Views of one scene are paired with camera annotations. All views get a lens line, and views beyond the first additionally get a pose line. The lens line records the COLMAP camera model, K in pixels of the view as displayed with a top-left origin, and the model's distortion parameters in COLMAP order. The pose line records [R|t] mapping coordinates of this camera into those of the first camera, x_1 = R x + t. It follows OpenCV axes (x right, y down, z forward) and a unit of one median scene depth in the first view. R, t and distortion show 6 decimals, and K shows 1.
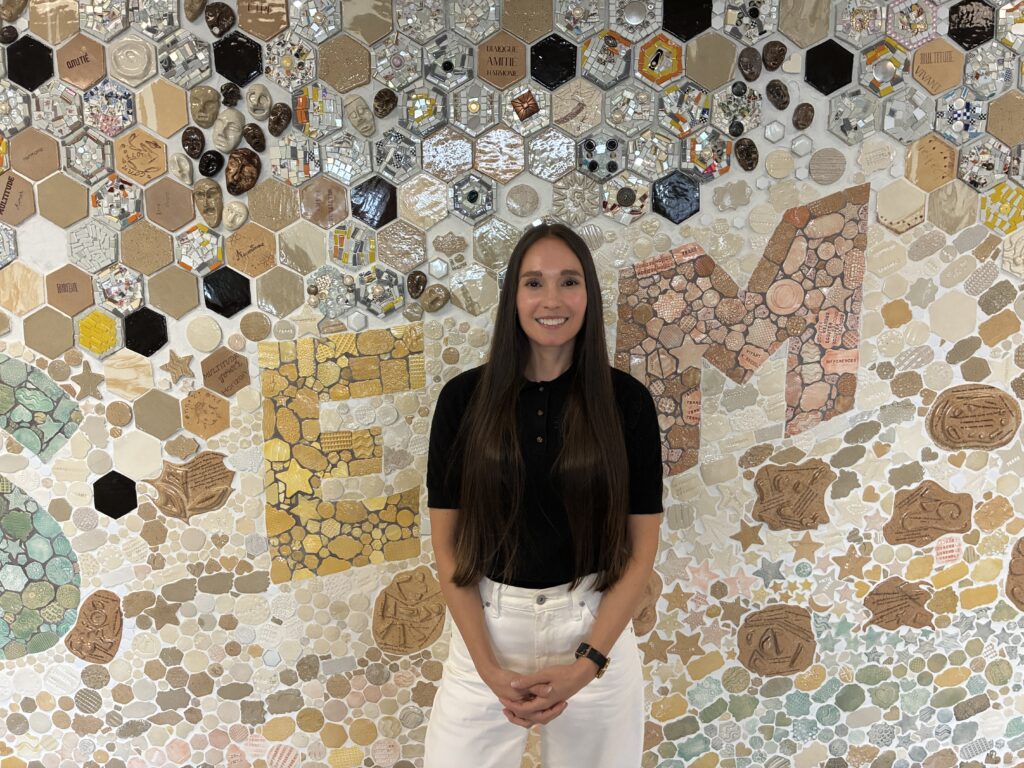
lens RADIAL K [[755.1, 0, 512.0], [0, 755.1, 384.0], [0, 0, 1]] dist [0.033057, -0.038977]
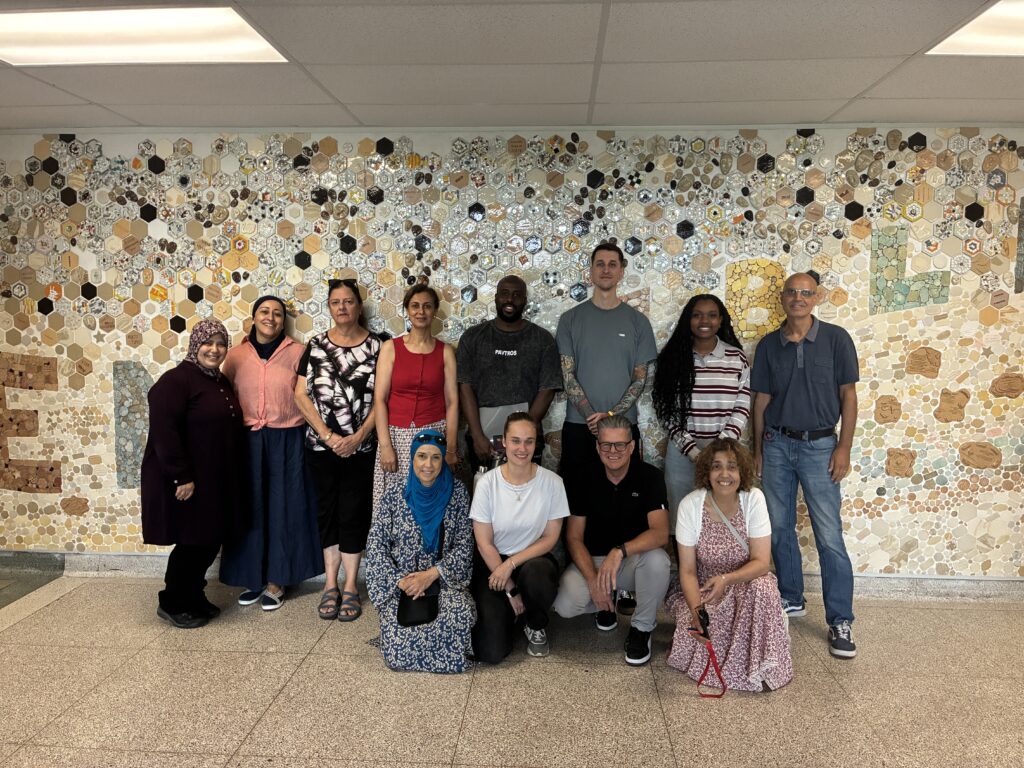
lens RADIAL K [[755.1, 0, 512.0], [0, 755.1, 384.0], [0, 0, 1]] dist [0.033057, -0.038977]
pose [[0.997885, 0.008413, -0.064463, 0.153860], [-0.012176, 0.998230, -0.058213, 0.245010], [0.063859, 0.058875, 0.996221, -1.699880]]
